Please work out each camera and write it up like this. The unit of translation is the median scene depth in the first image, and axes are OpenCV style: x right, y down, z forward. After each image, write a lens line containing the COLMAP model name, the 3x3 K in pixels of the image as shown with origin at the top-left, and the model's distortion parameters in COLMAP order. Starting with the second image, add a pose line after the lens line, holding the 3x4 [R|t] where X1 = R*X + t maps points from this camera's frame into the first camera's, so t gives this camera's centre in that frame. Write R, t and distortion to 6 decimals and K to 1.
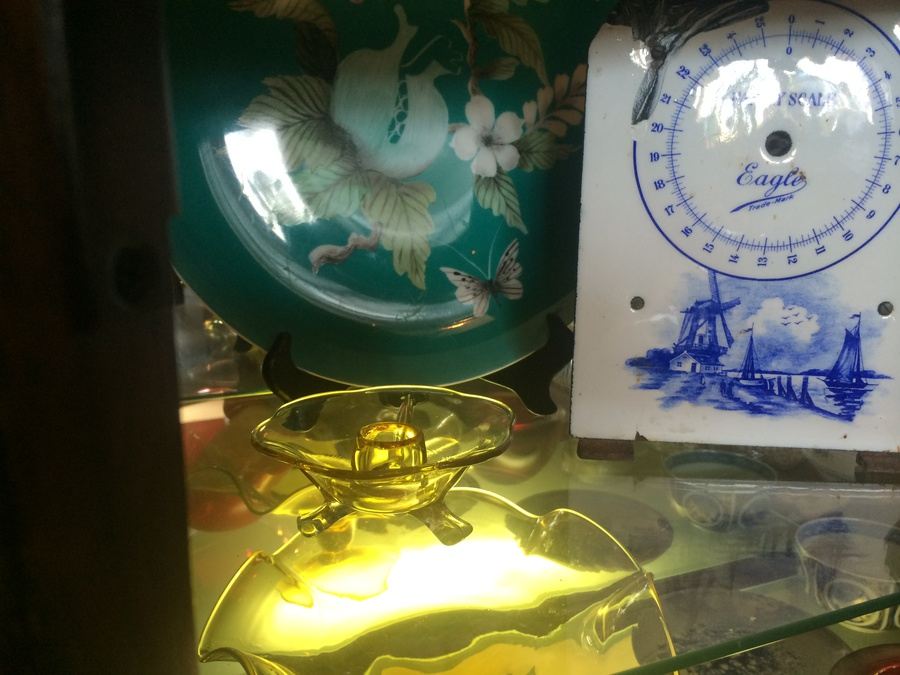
lens RADIAL K [[766.5, 0, 451.2], [0, 766.5, 332.6], [0, 0, 1]] dist [0.075861, -0.099340]
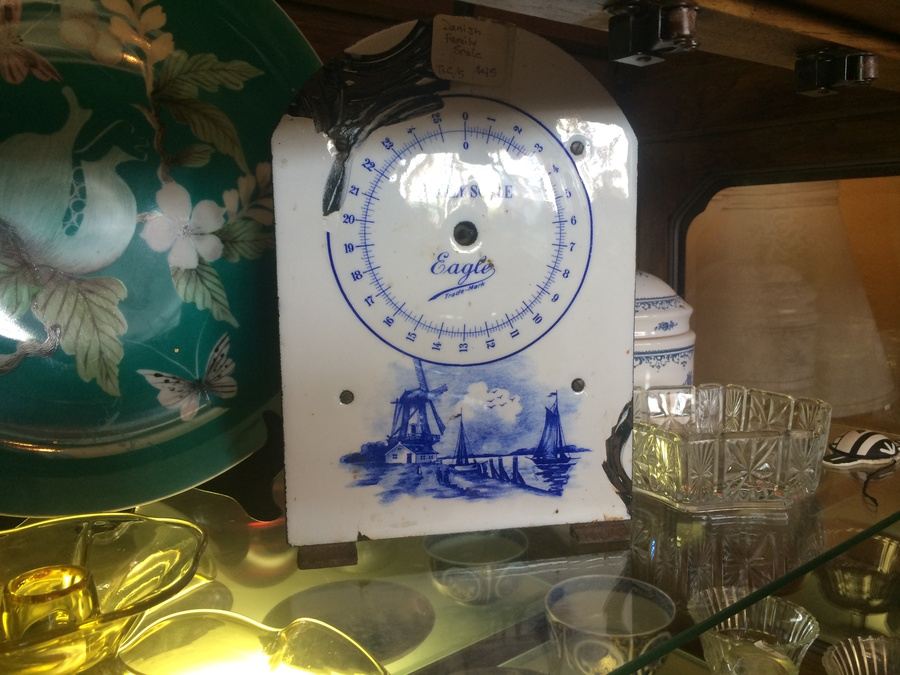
lens RADIAL K [[766.5, 0, 446.1], [0, 766.5, 335.7], [0, 0, 1]] dist [0.075861, -0.099340]
pose [[0.960251, -0.056724, 0.273313, 0.102942], [0.081240, 0.993541, -0.079226, -0.028298], [-0.267054, 0.098280, 0.958657, 0.042095]]
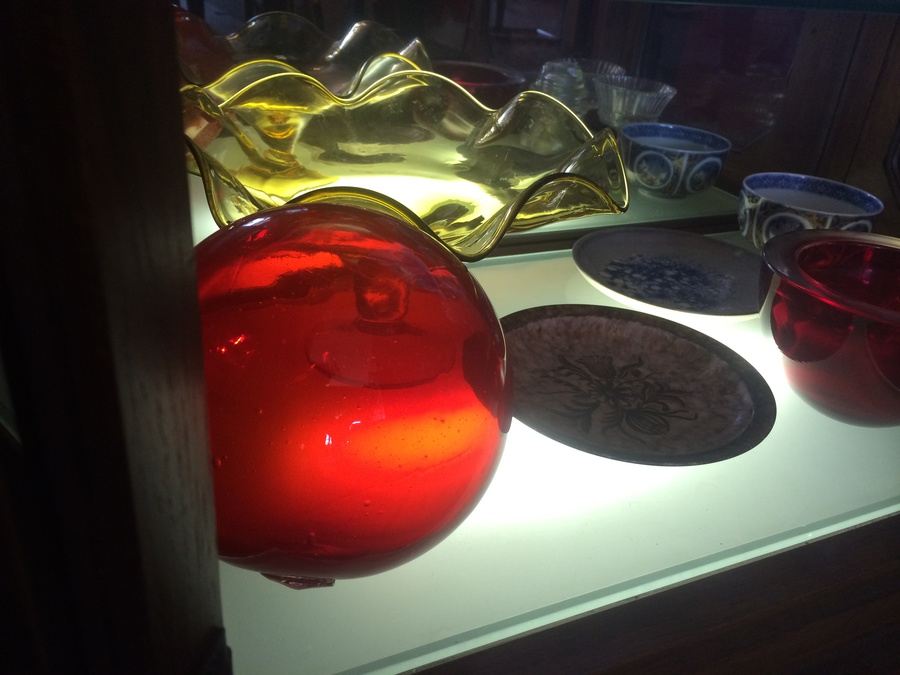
lens RADIAL K [[766.5, 0, 447.6], [0, 766.5, 341.4], [0, 0, 1]] dist [0.075861, -0.099340]
pose [[0.995243, 0.059136, 0.077419, -0.005170], [-0.078218, 0.958786, 0.273151, 0.375733], [-0.058075, -0.277907, 0.958851, 0.006941]]
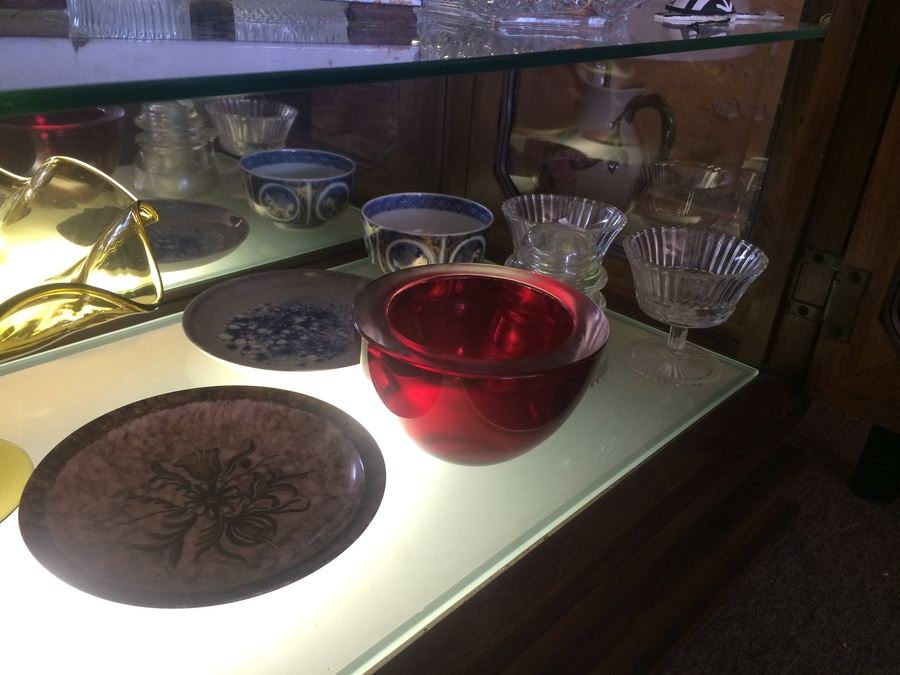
lens RADIAL K [[766.5, 0, 444.2], [0, 766.5, 343.4], [0, 0, 1]] dist [0.075861, -0.099340]
pose [[0.911981, -0.130340, 0.388975, 0.246200], [0.022176, 0.962460, 0.270515, 0.287729], [-0.409632, -0.238079, 0.880636, 0.124737]]
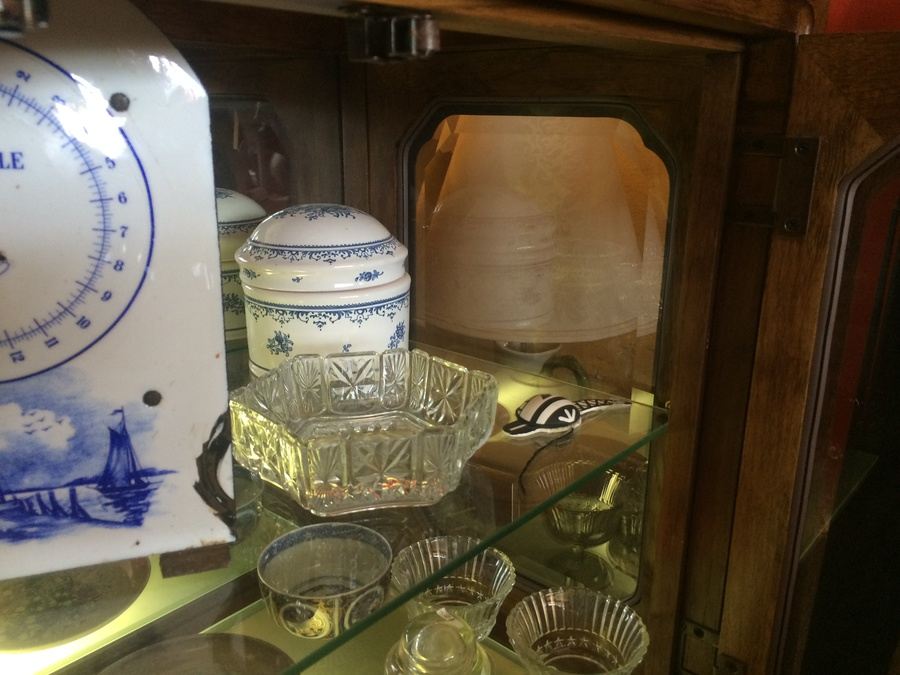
lens RADIAL K [[766.5, 0, 447.5], [0, 766.5, 331.5], [0, 0, 1]] dist [0.075861, -0.099340]
pose [[0.894982, -0.112513, 0.431680, 0.472606], [0.082121, 0.992687, 0.088476, -0.147561], [-0.438478, -0.043735, 0.897677, 0.088904]]
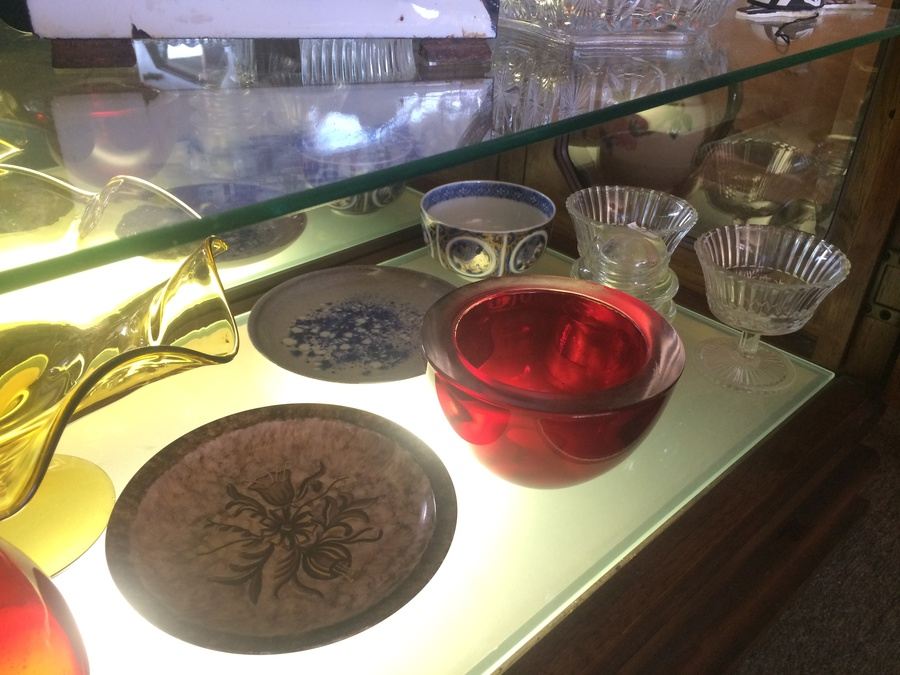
lens RADIAL K [[766.5, 0, 445.1], [0, 766.5, 342.2], [0, 0, 1]] dist [0.075861, -0.099340]
pose [[0.931991, -0.160999, 0.324765, 0.237970], [0.043239, 0.938930, 0.341381, 0.177342], [-0.359893, -0.304122, 0.882036, 0.181775]]
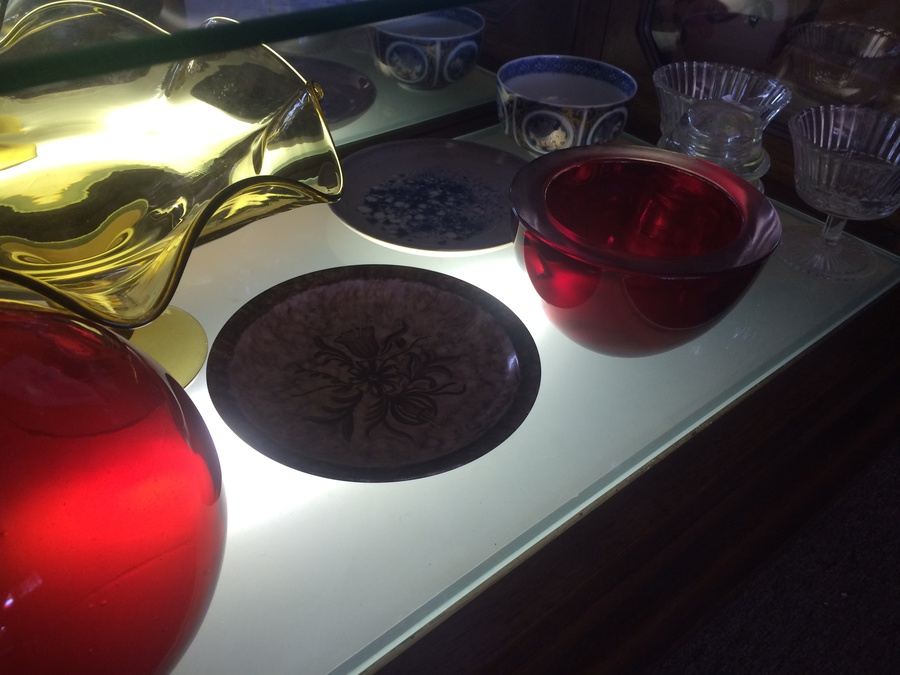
lens RADIAL K [[766.5, 0, 443.7], [0, 766.5, 338.0], [0, 0, 1]] dist [0.075861, -0.099340]
pose [[0.950651, -0.148700, 0.272307, 0.147244], [0.013530, 0.896700, 0.442431, 0.234798], [-0.309967, -0.416914, 0.854461, 0.177433]]
